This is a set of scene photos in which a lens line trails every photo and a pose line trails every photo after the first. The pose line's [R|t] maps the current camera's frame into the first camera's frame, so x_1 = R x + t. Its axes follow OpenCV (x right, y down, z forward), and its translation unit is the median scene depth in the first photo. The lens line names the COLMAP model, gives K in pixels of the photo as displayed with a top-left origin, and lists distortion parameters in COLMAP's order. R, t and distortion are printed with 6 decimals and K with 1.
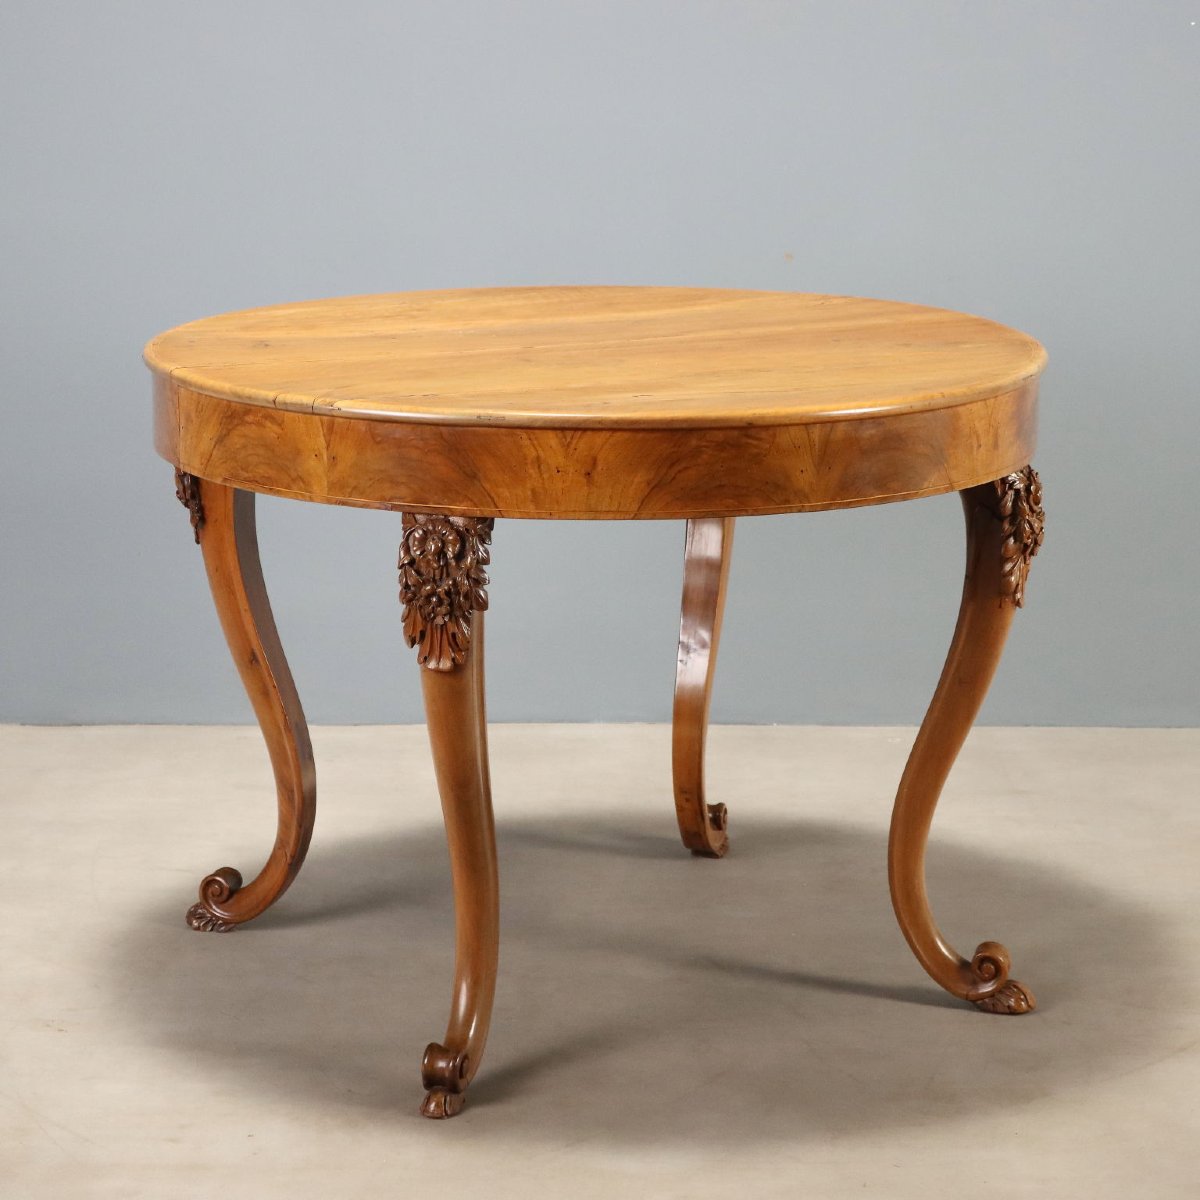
lens RADIAL K [[3468.0, 0, 598.7], [0, 3468.0, 606.7], [0, 0, 1]] dist [0.057078, 0.000000]
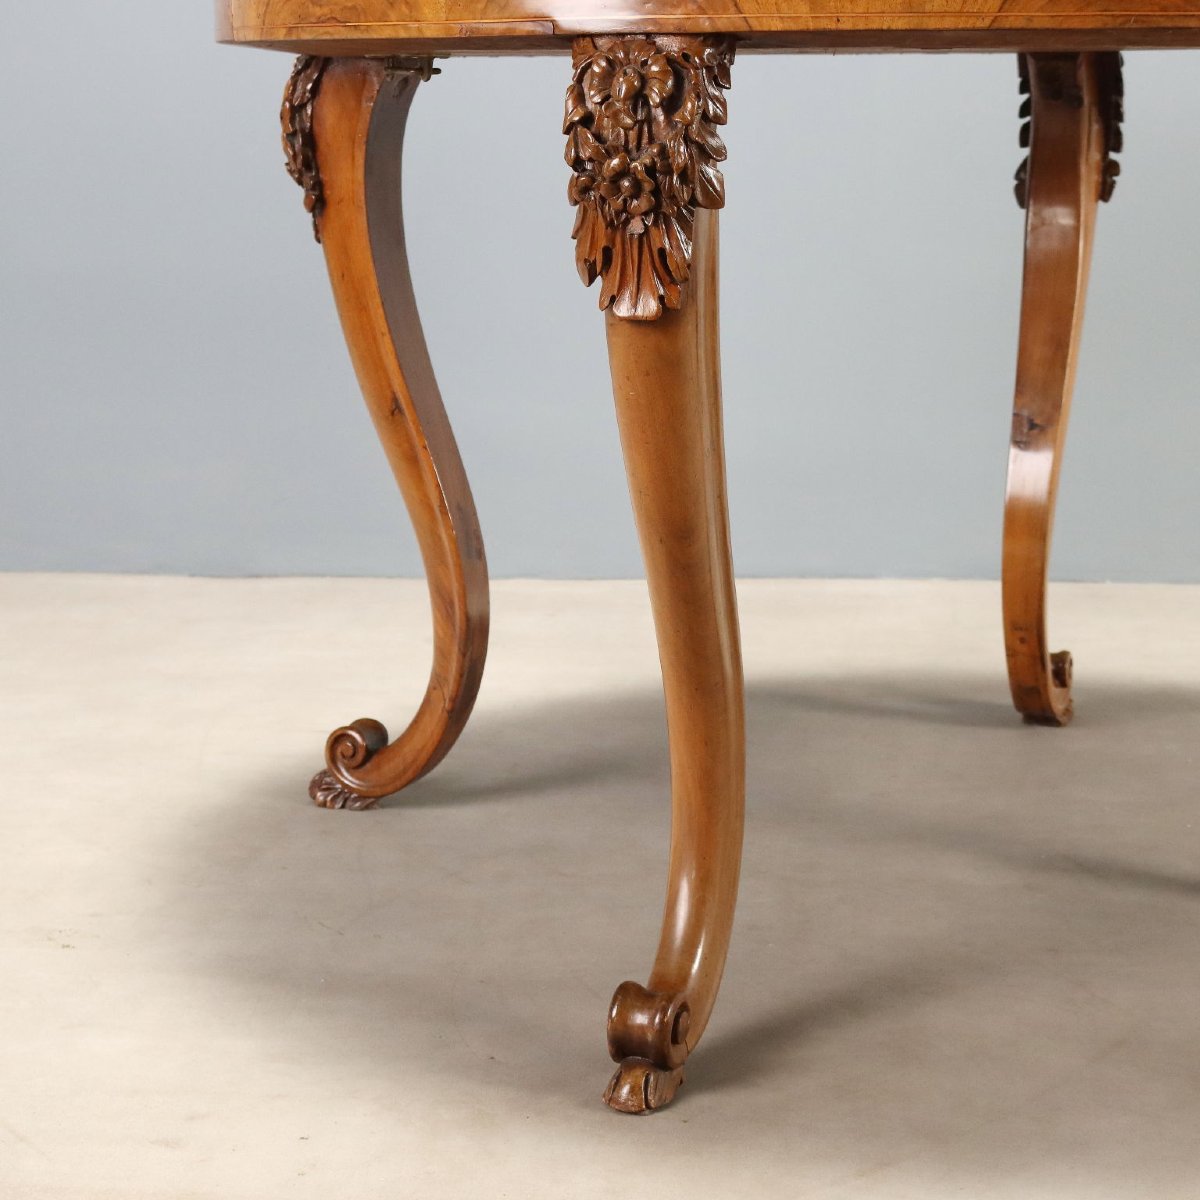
lens RADIAL K [[2620.4, 0, 601.4], [0, 2620.4, 597.0], [0, 0, 1]] dist [-0.017491, 0.000000]
pose [[0.995125, 0.006709, -0.098398, -0.009231], [-0.007869, 0.999904, -0.011407, 0.065034], [0.098312, 0.012126, 0.995082, 0.552533]]
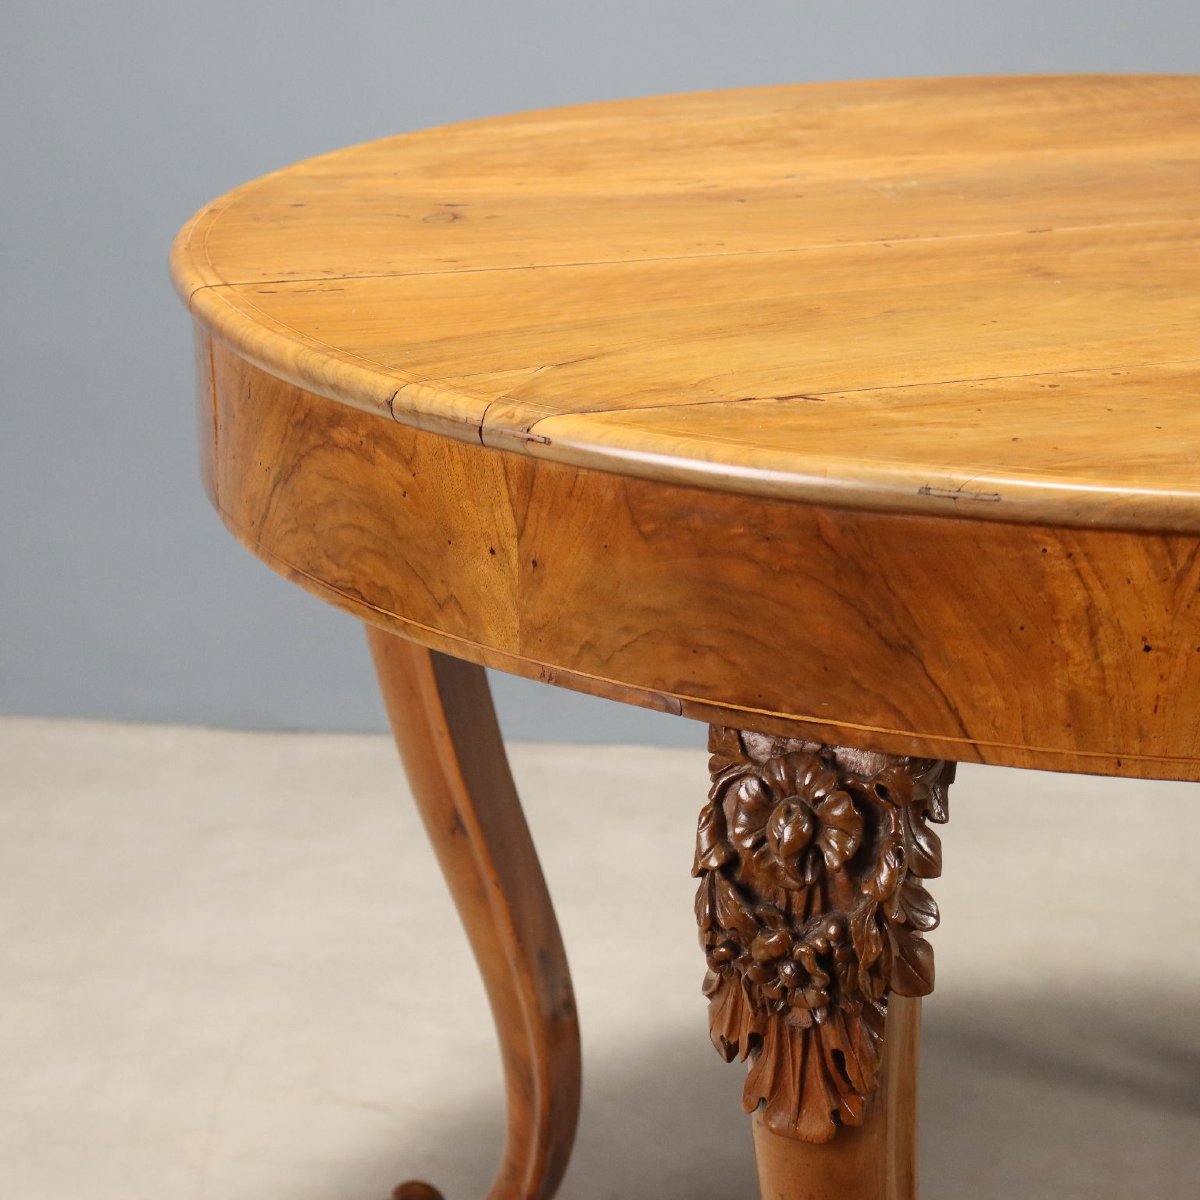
lens RADIAL K [[2963.2, 0, 597.9], [0, 2963.2, 601.0], [0, 0, 1]] dist [0.034850, 0.000000]
pose [[0.990084, 0.034596, -0.136150, -0.024402], [-0.021175, 0.994880, 0.098815, -0.067910], [0.138871, -0.094952, 0.985748, 0.653729]]
